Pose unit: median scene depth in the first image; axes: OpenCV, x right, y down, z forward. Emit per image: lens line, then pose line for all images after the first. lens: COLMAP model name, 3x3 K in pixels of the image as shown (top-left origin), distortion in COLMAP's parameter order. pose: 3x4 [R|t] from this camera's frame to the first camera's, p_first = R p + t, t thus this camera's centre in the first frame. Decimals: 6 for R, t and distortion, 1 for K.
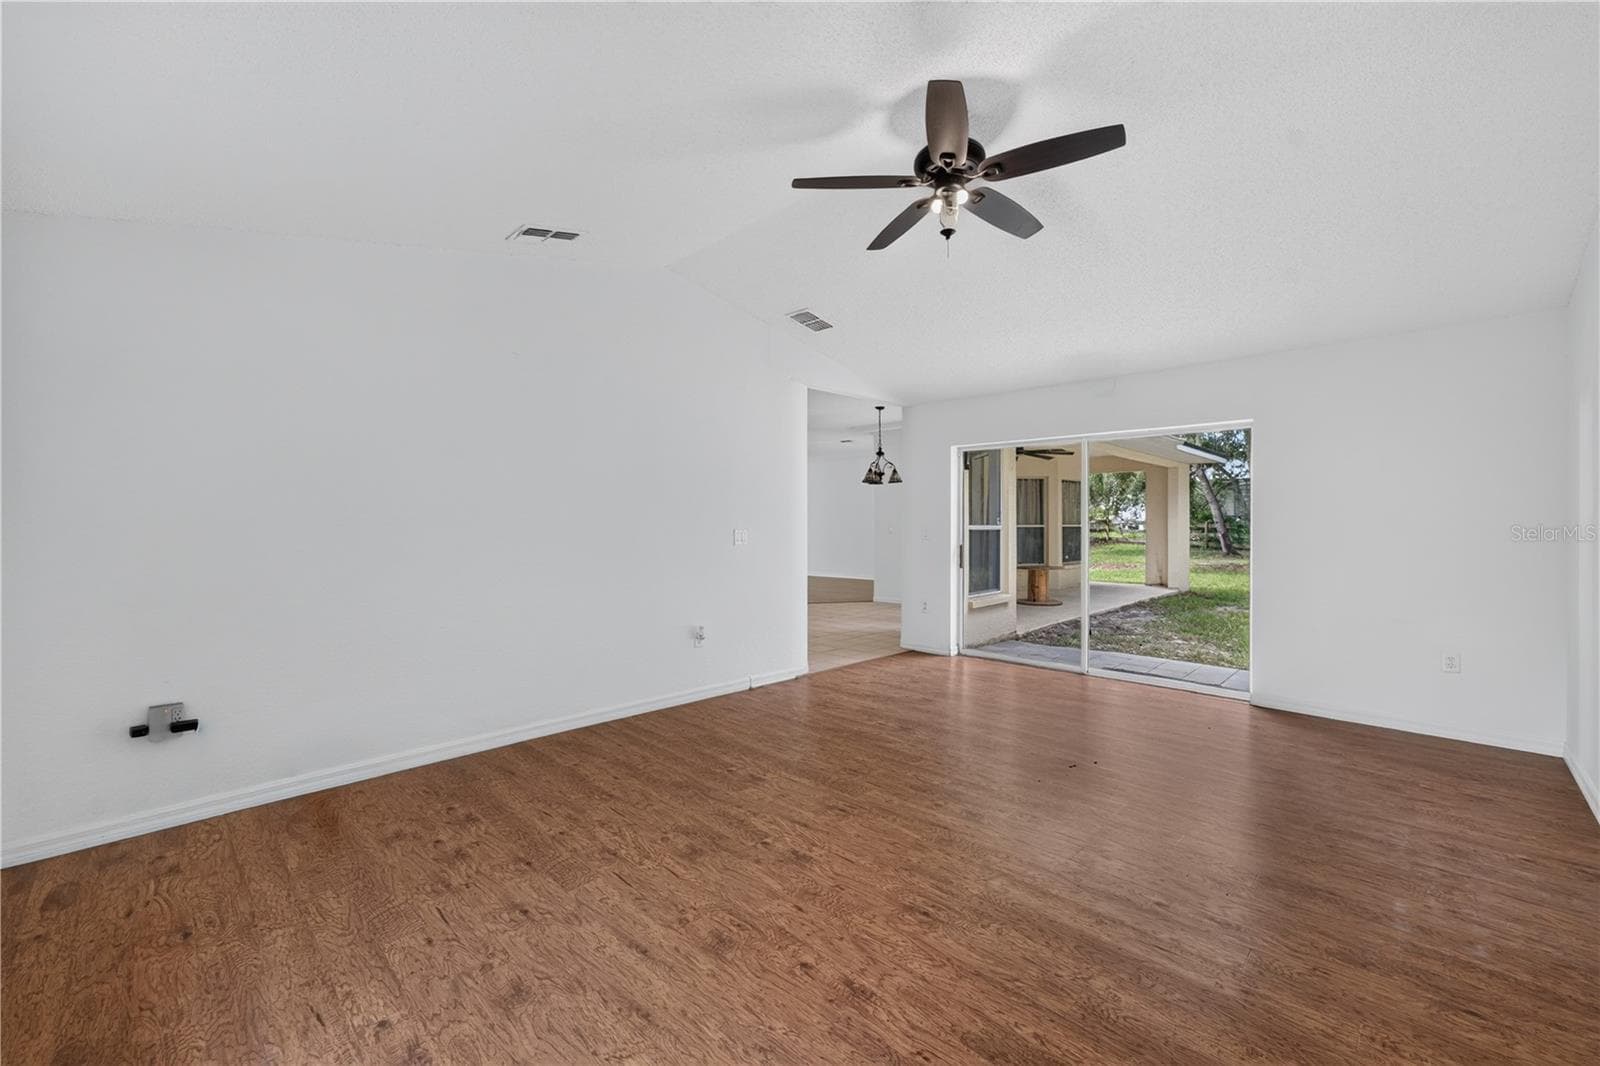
lens RADIAL K [[647.7, 0, 797.2], [0, 647.7, 527.7], [0, 0, 1]] dist [-0.033250, 0.025278]
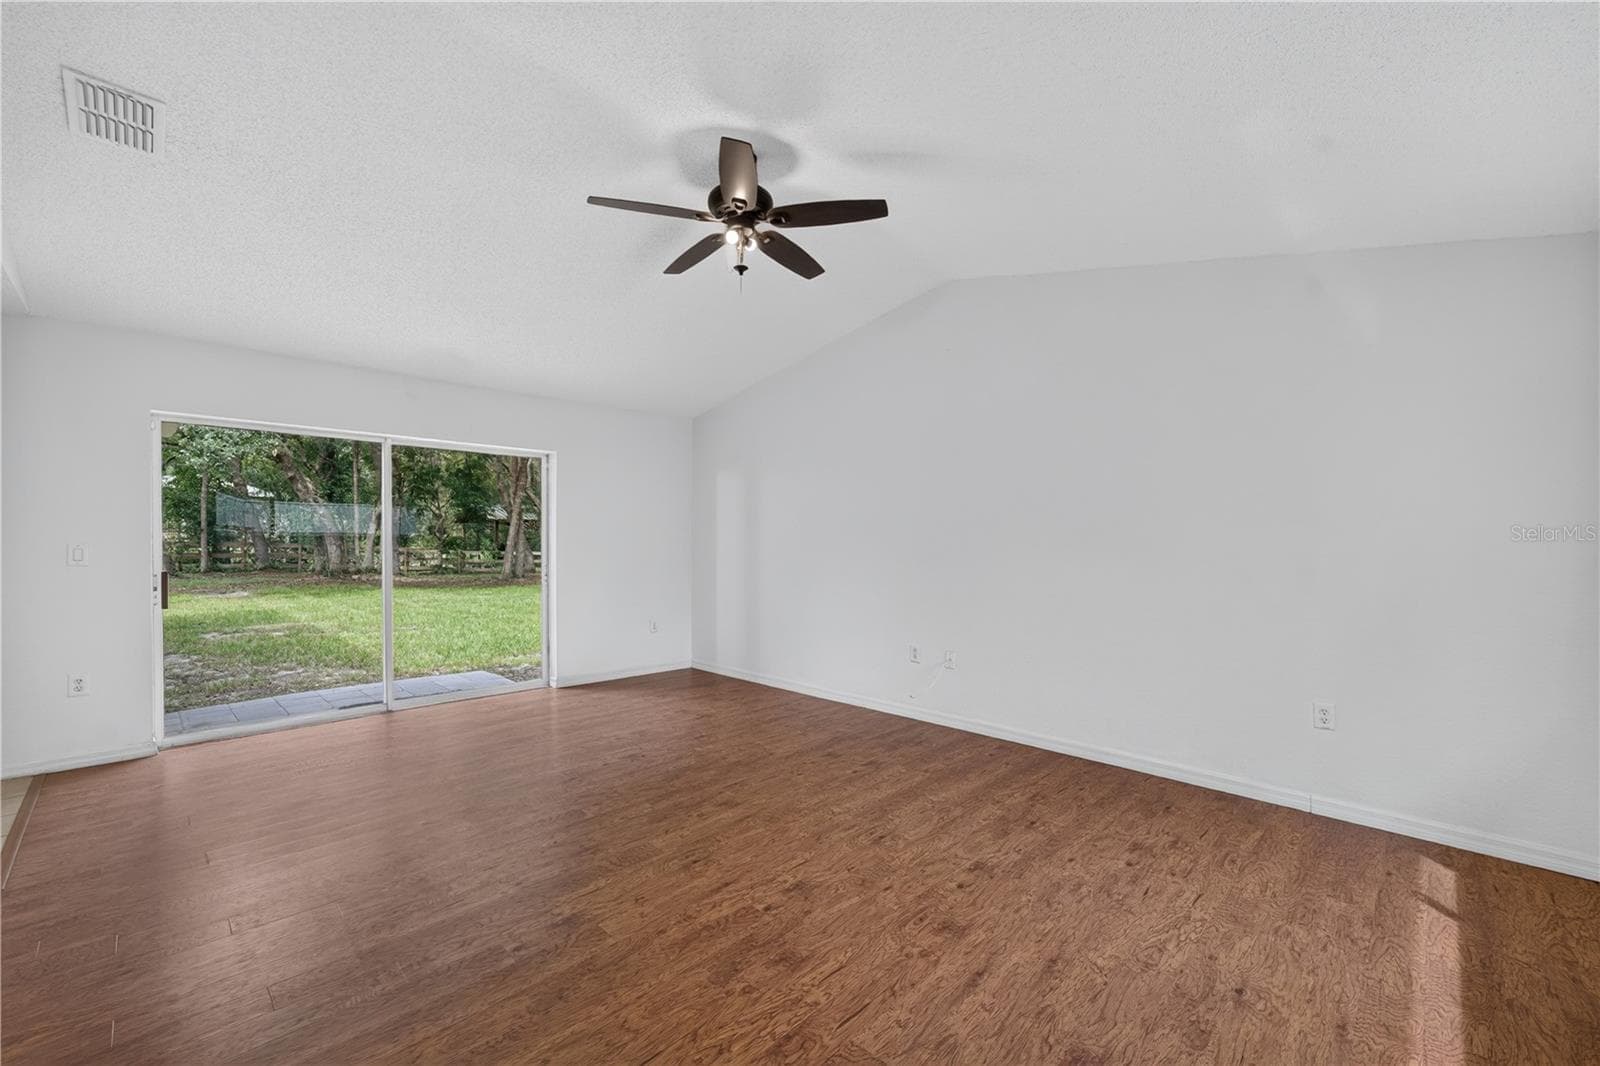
lens RADIAL K [[651.2, 0, 804.9], [0, 651.2, 543.1], [0, 0, 1]] dist [-0.039951, 0.026202]
pose [[-0.012139, -0.003116, 0.999921, -0.947280], [0.001182, 0.999994, 0.003131, -0.004228], [-0.999926, 0.001220, -0.012135, 0.991596]]
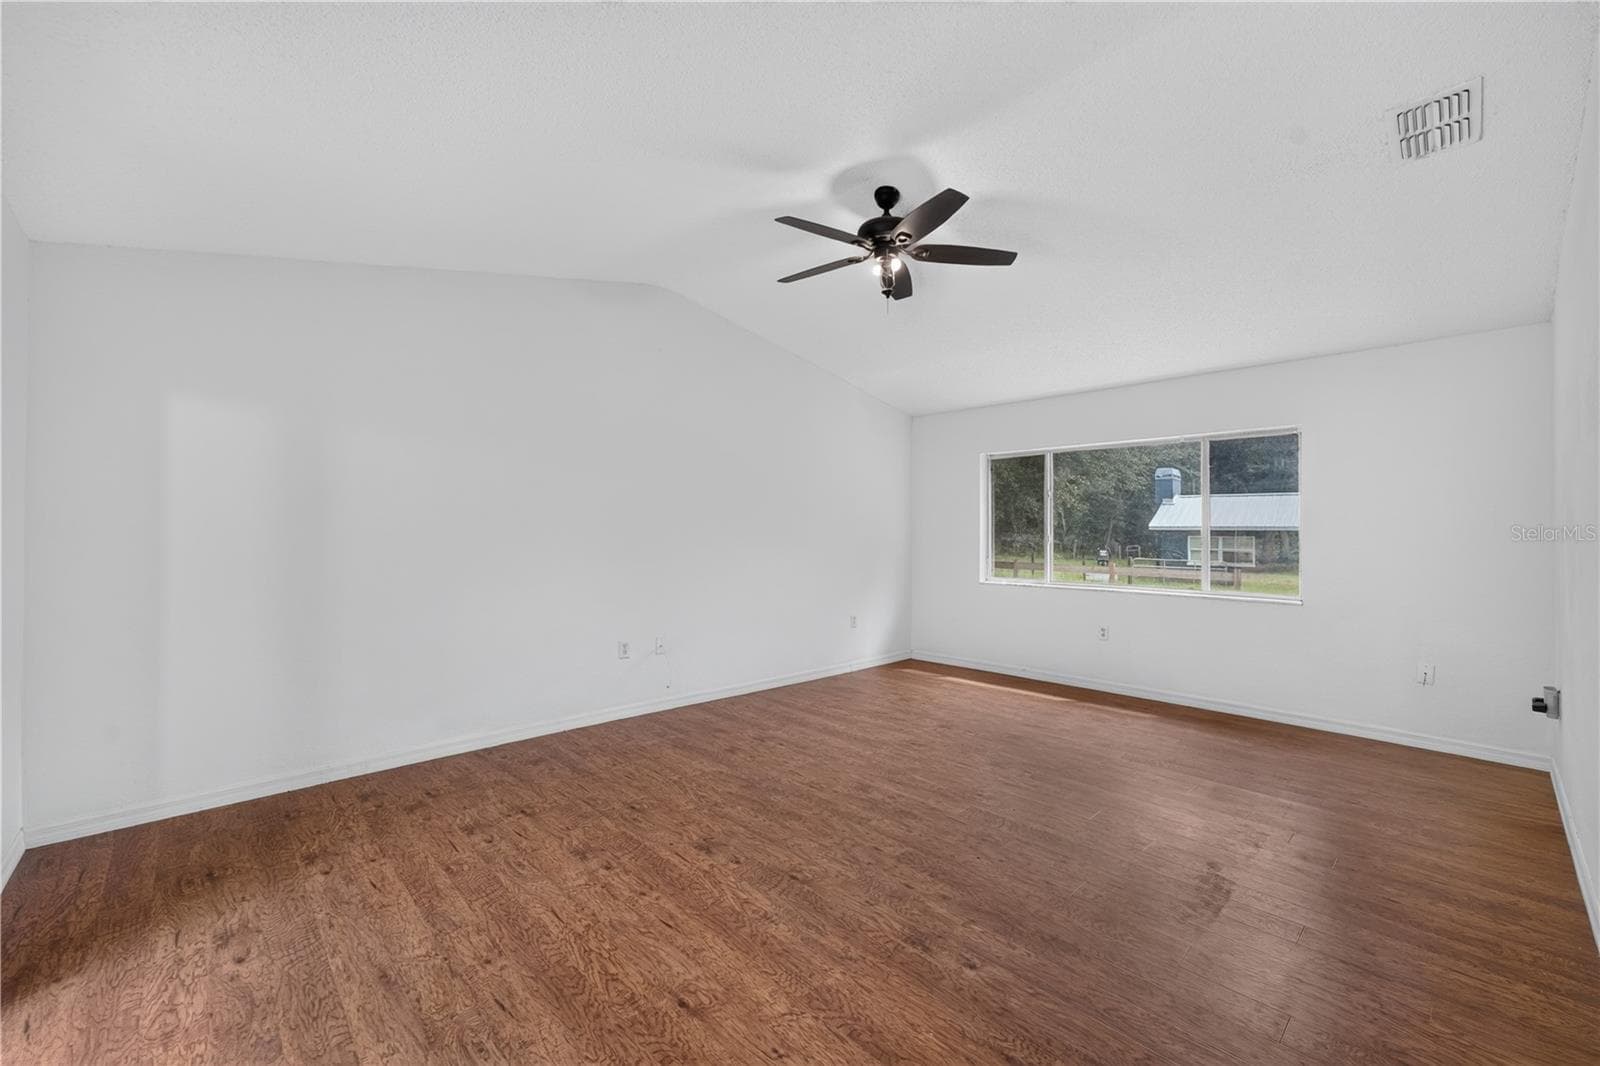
lens RADIAL K [[647.7, 0, 797.2], [0, 647.7, 527.7], [0, 0, 1]] dist [-0.033250, 0.025278]
pose [[-0.999354, -0.001206, 0.035907, 0.395608], [-0.001158, 0.999998, 0.001368, -0.019412], [-0.035908, 0.001326, -0.999354, 2.425944]]
